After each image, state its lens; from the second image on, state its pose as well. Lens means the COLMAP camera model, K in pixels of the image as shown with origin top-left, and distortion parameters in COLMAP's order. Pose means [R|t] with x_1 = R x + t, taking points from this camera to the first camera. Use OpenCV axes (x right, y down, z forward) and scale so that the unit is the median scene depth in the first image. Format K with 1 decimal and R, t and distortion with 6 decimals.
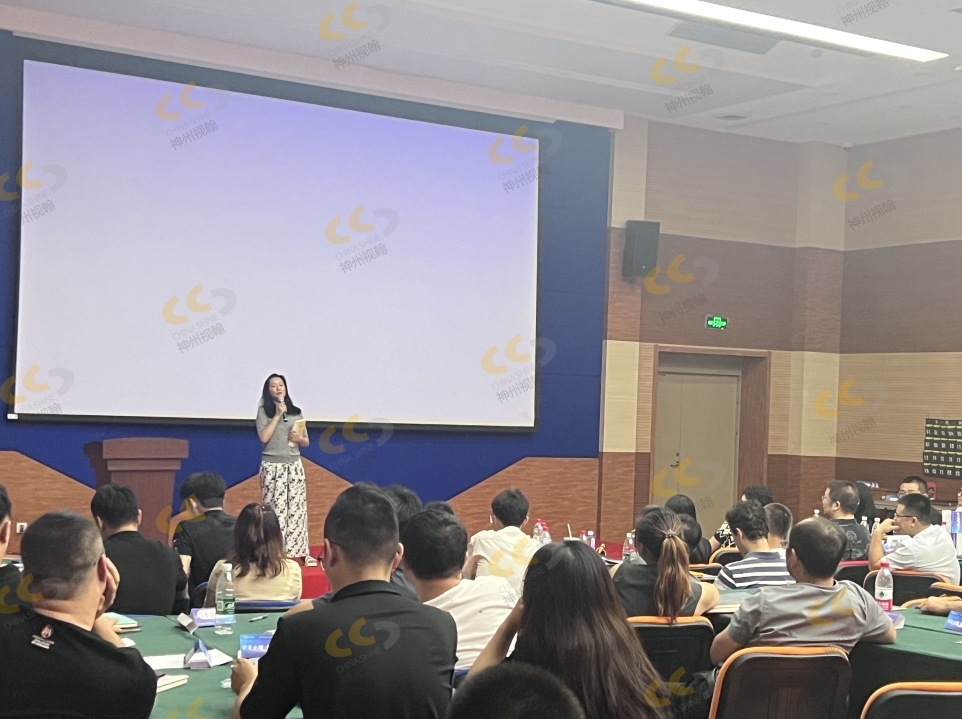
lens RADIAL K [[1482.3, 0, 482.2], [0, 1482.3, 401.2], [0, 0, 1]] dist [0.127983, -0.014625]
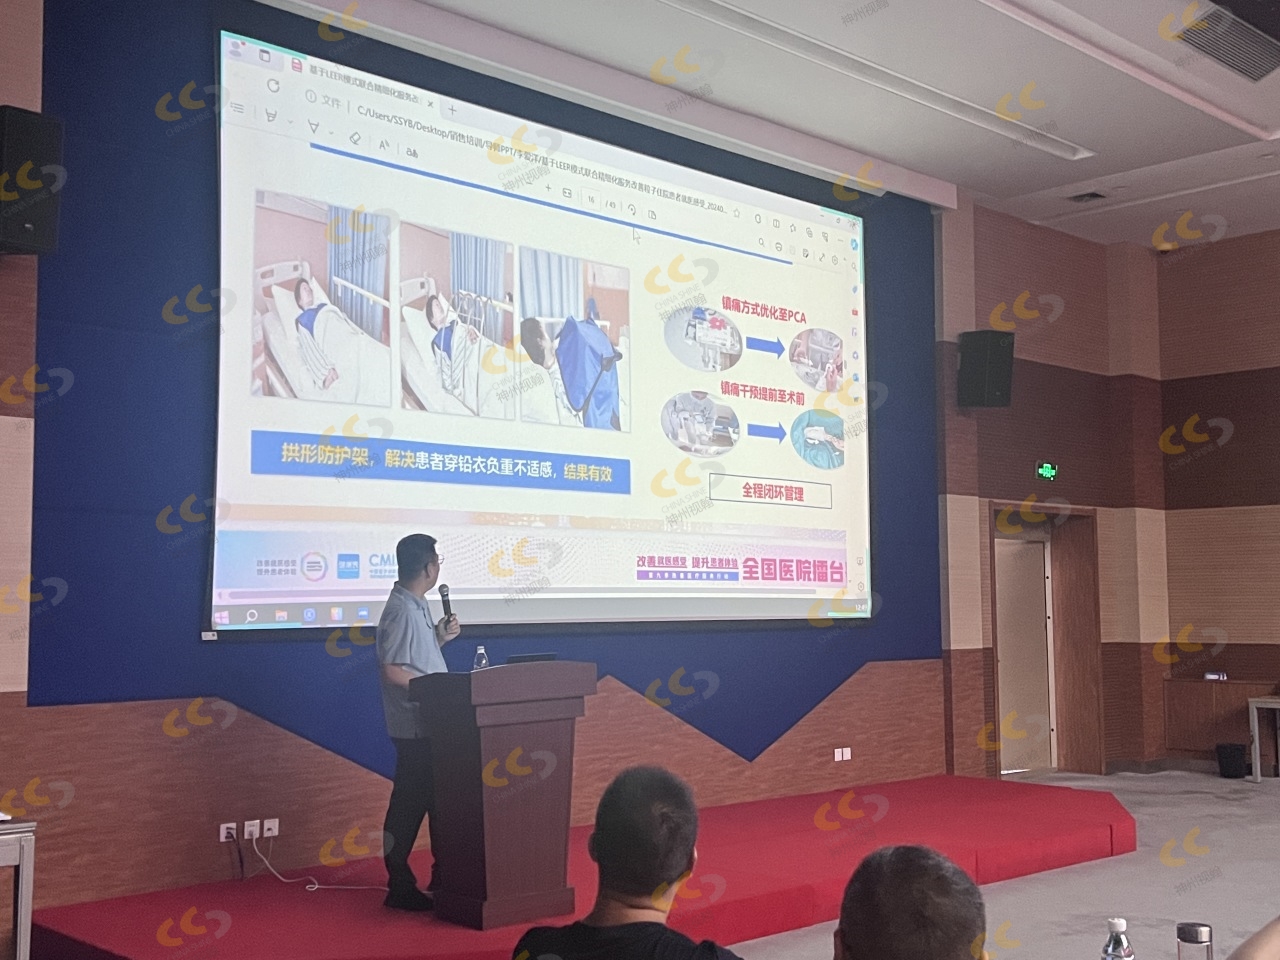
lens RADIAL K [[1506.2, 0, 668.6], [0, 1506.2, 478.9], [0, 0, 1]] dist [0.074333, -0.065444]
pose [[0.973347, -0.022663, 0.228217, -0.216433], [0.040441, 0.996473, -0.073527, 0.000088], [-0.225746, 0.080796, 0.970830, 0.311746]]
